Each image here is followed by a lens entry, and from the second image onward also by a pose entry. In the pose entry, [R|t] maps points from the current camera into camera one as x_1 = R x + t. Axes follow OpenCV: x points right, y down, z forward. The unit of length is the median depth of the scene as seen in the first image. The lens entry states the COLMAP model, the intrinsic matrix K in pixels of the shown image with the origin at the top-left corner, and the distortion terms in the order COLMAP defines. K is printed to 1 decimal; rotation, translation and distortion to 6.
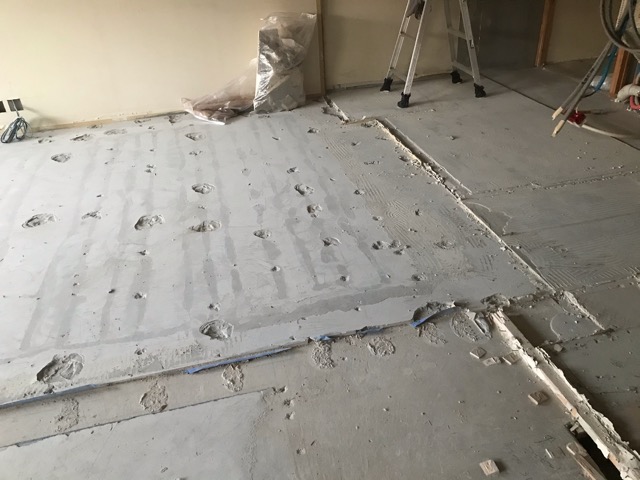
lens RADIAL K [[517.0, 0, 320.0], [0, 517.0, 240.0], [0, 0, 1]] dist [0.017919, -0.003055]
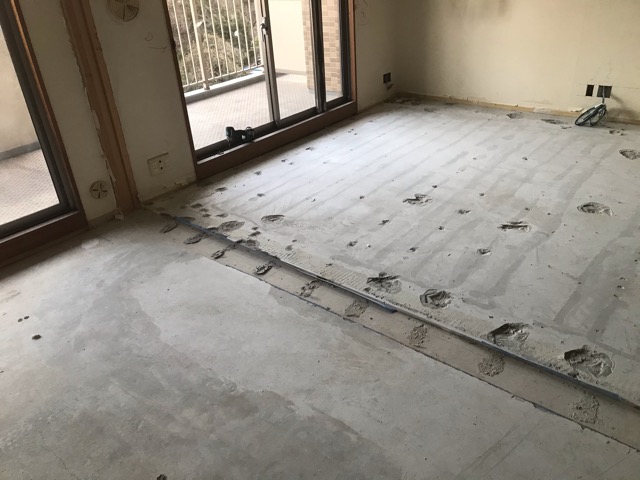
lens RADIAL K [[517.0, 0, 320.0], [0, 517.0, 240.0], [0, 0, 1]] dist [0.017919, -0.003055]
pose [[0.593977, 0.400982, -0.697427, -0.130098], [-0.388926, 0.902013, 0.187372, 0.034058], [0.704221, 0.159953, 0.691728, -0.051224]]
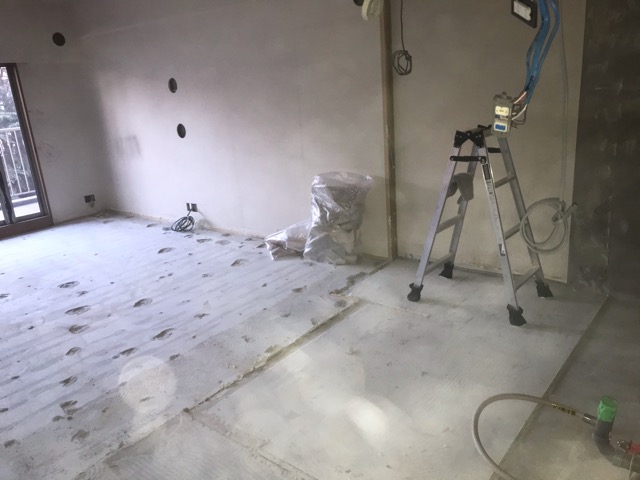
lens RADIAL K [[517.0, 0, 320.0], [0, 517.0, 240.0], [0, 0, 1]] dist [0.017919, -0.003055]
pose [[0.599447, 0.237869, -0.764252, 0.960327], [-0.378453, 0.925579, -0.008761, -0.402544], [0.705292, 0.294485, 0.644858, 0.497864]]
